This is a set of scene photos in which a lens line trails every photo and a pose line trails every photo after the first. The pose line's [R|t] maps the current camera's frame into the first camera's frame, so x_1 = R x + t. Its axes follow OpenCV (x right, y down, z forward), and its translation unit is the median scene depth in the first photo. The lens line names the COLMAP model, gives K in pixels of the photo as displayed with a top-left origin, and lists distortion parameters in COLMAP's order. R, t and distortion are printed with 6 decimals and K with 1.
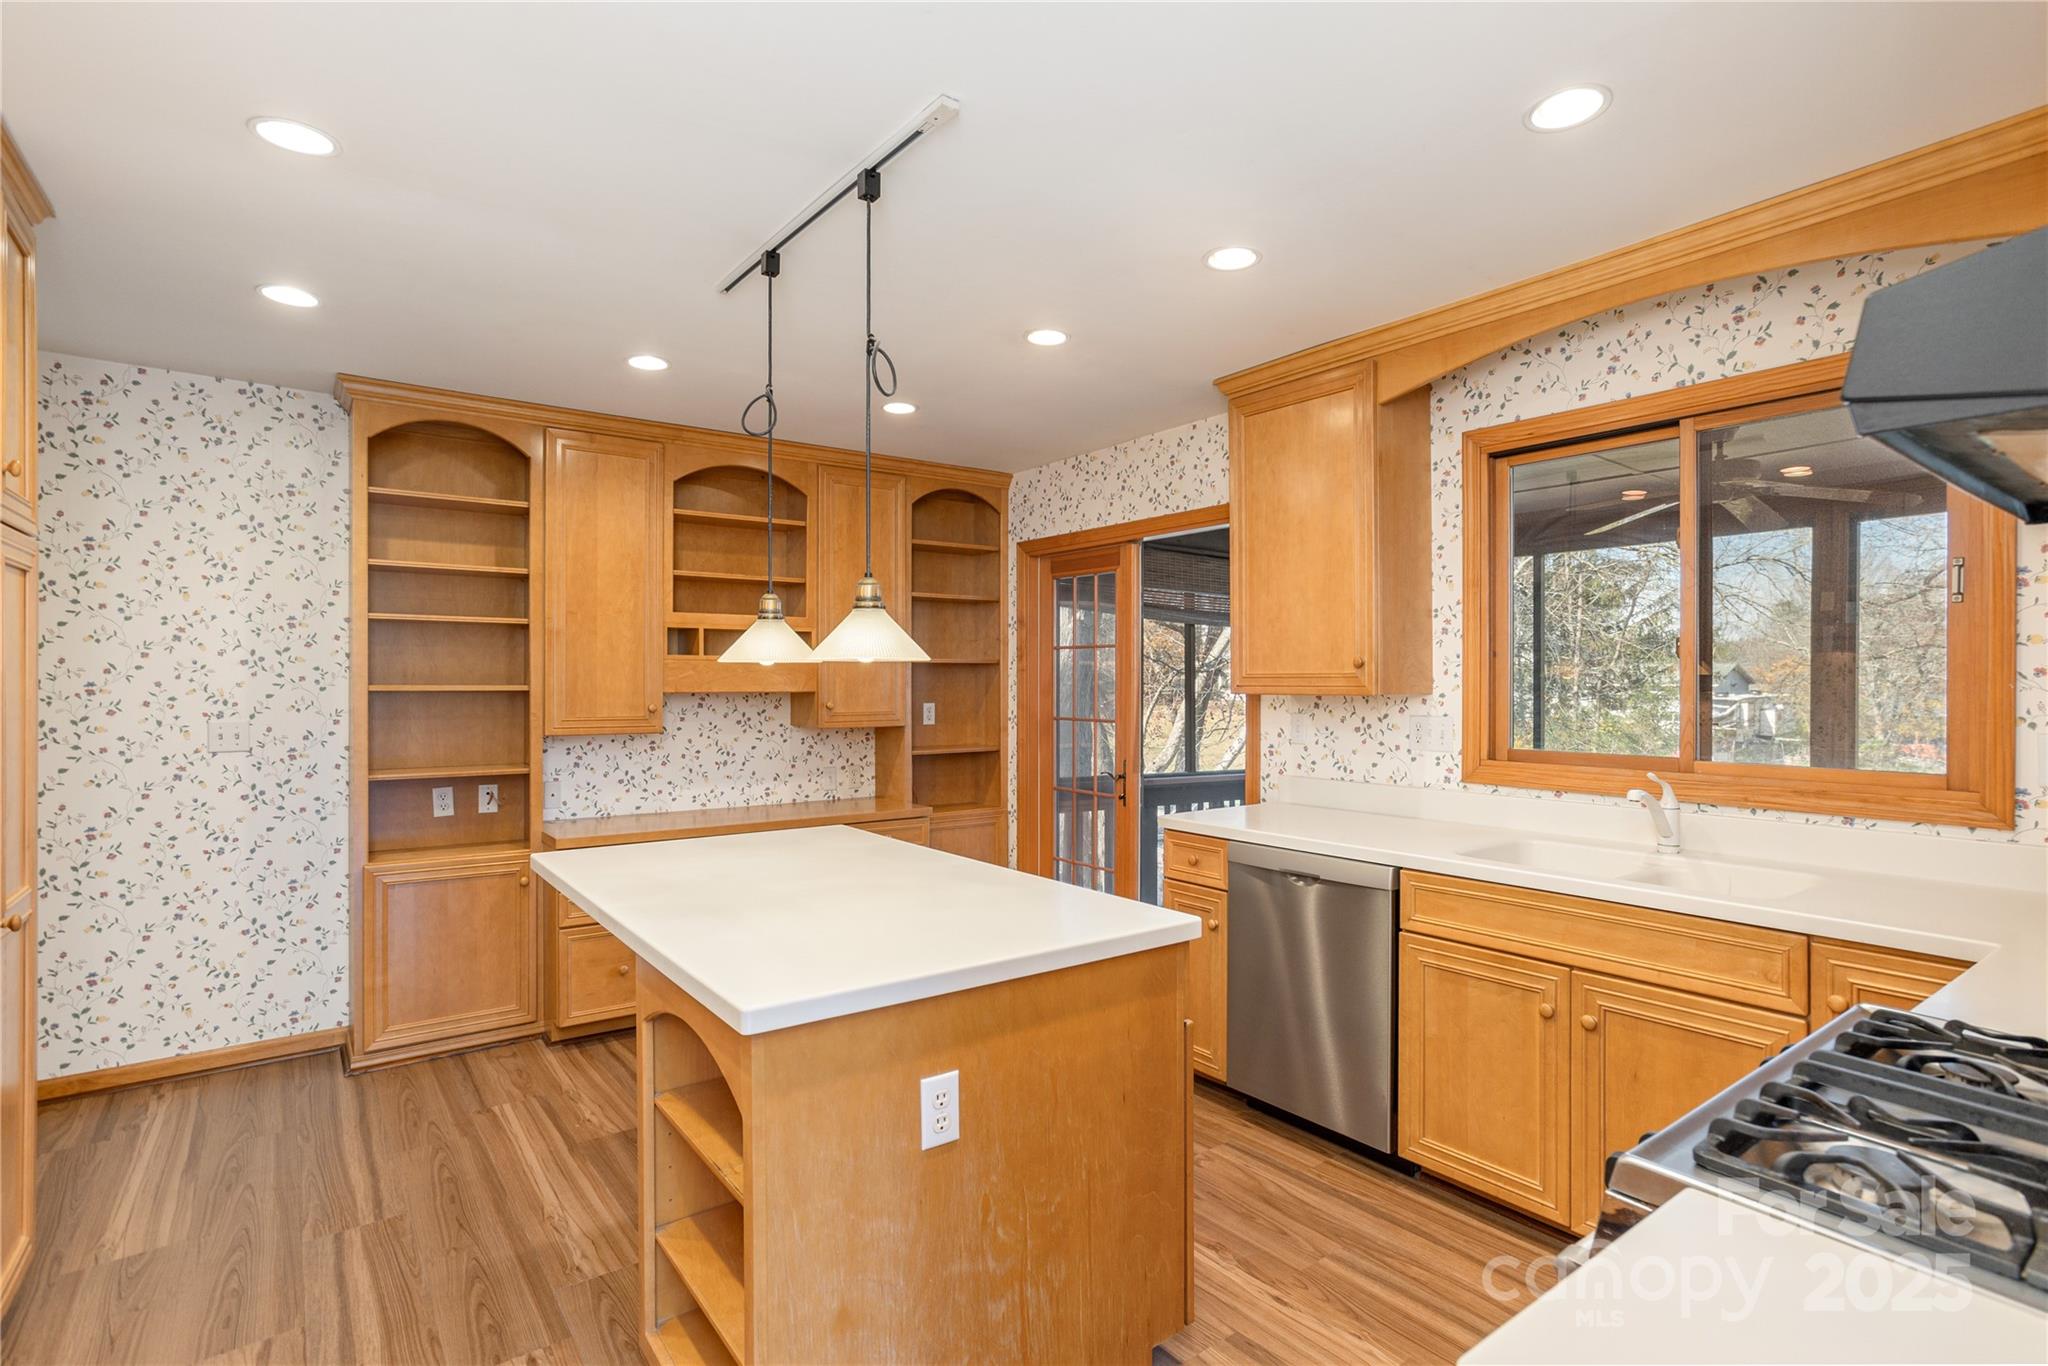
lens RADIAL K [[996.4, 0, 1019.6], [0, 996.4, 682.4], [0, 0, 1]] dist [-0.010708, 0.001292]
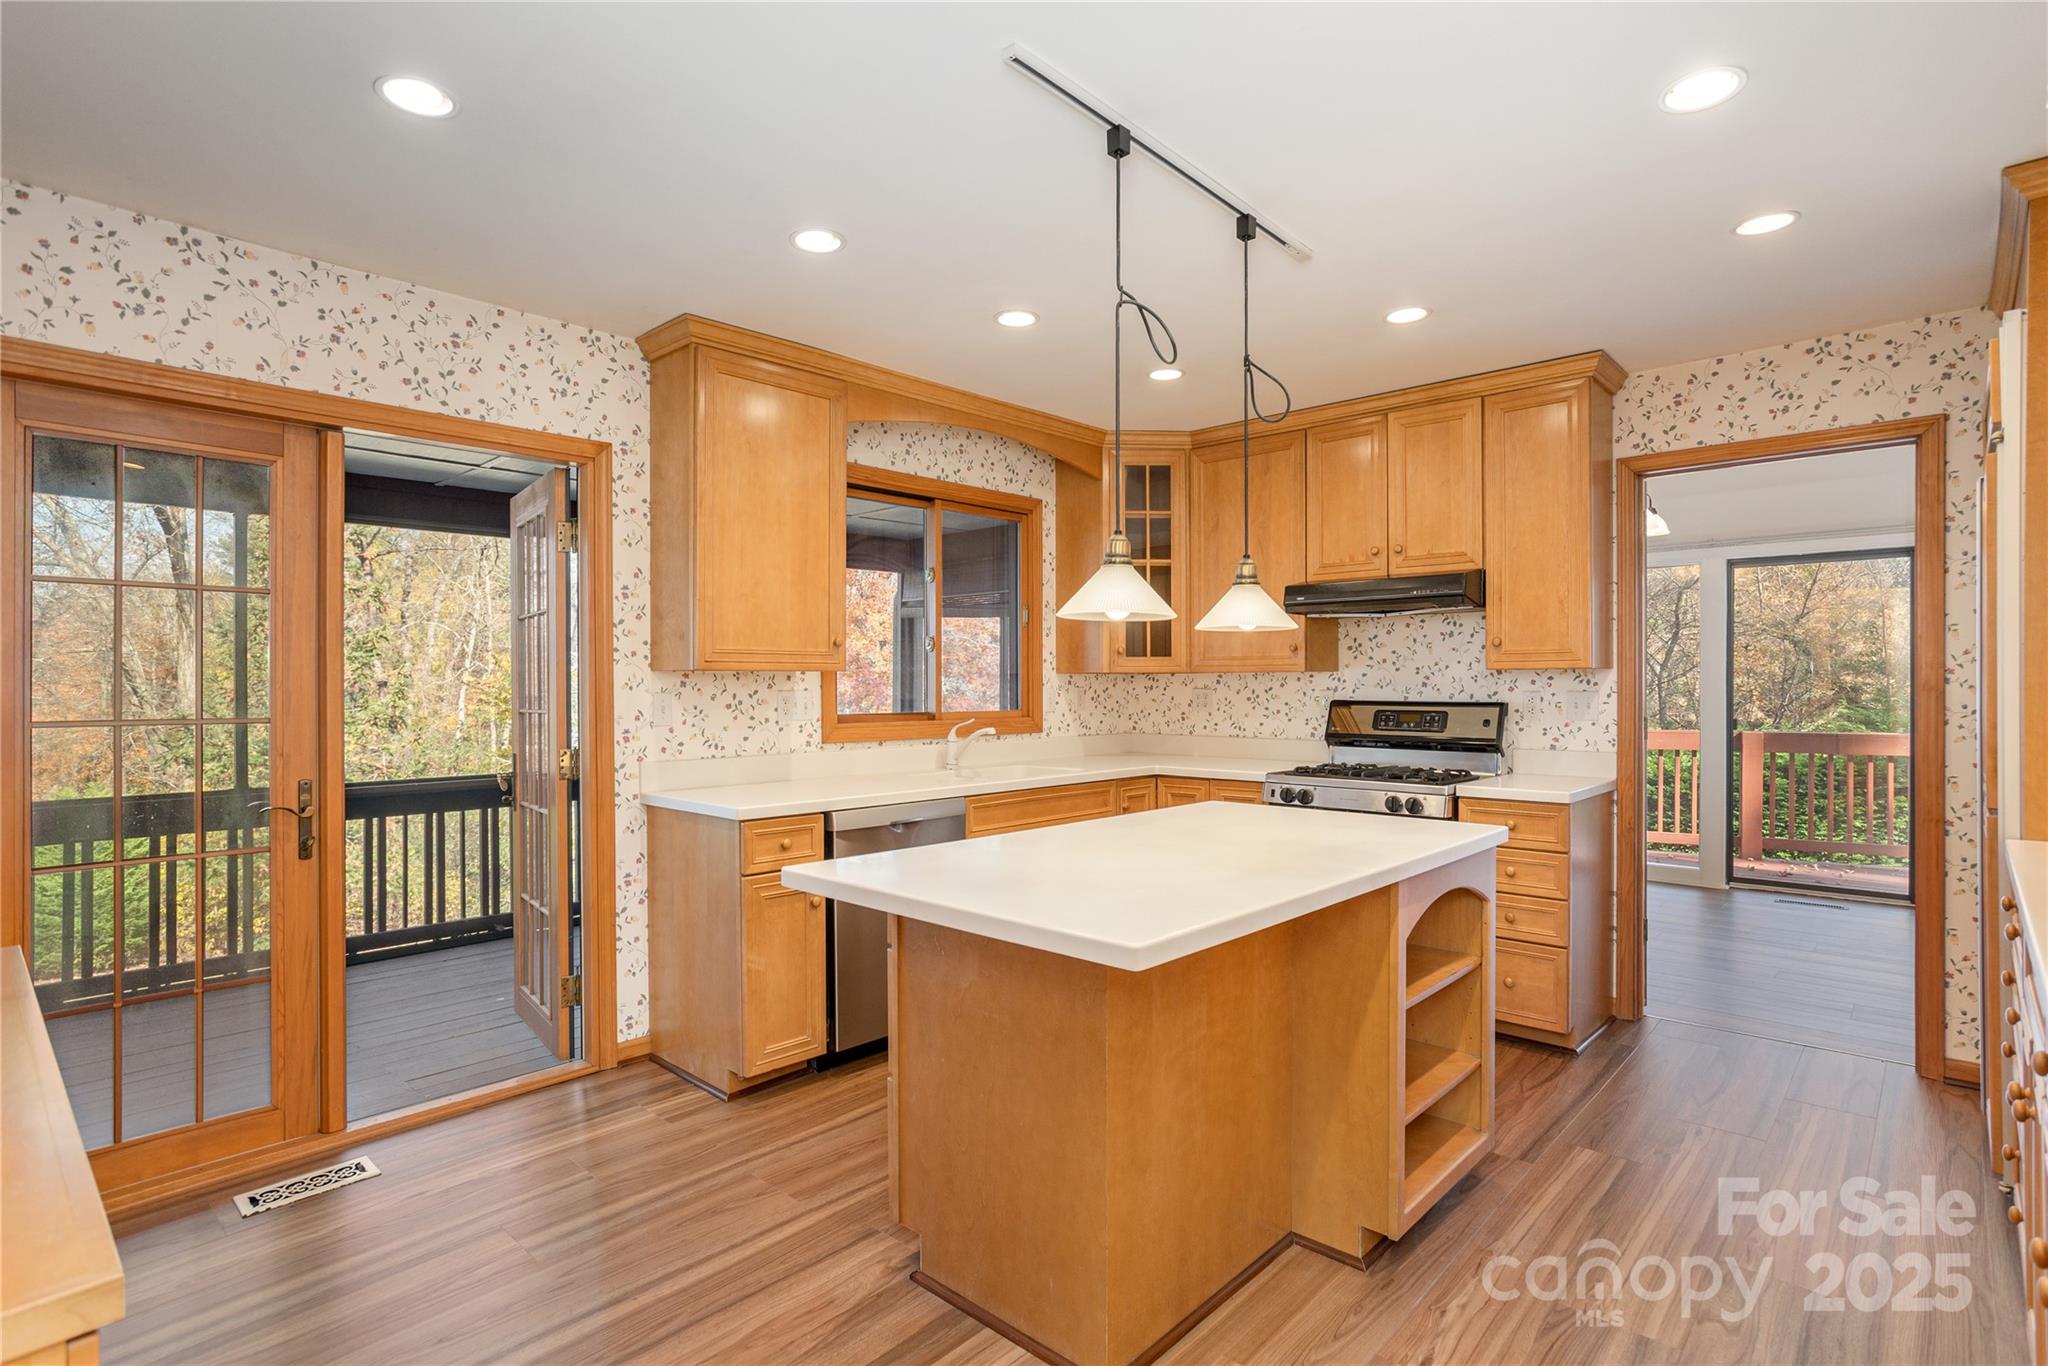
lens RADIAL K [[996.4, 0, 1020.1], [0, 996.4, 688.4], [0, 0, 1]] dist [-0.010708, 0.001292]
pose [[-0.163113, -0.009310, 0.986563, -0.744447], [-0.004131, 0.999953, 0.008754, 0.019002], [-0.986599, -0.002647, -0.163144, 0.889857]]
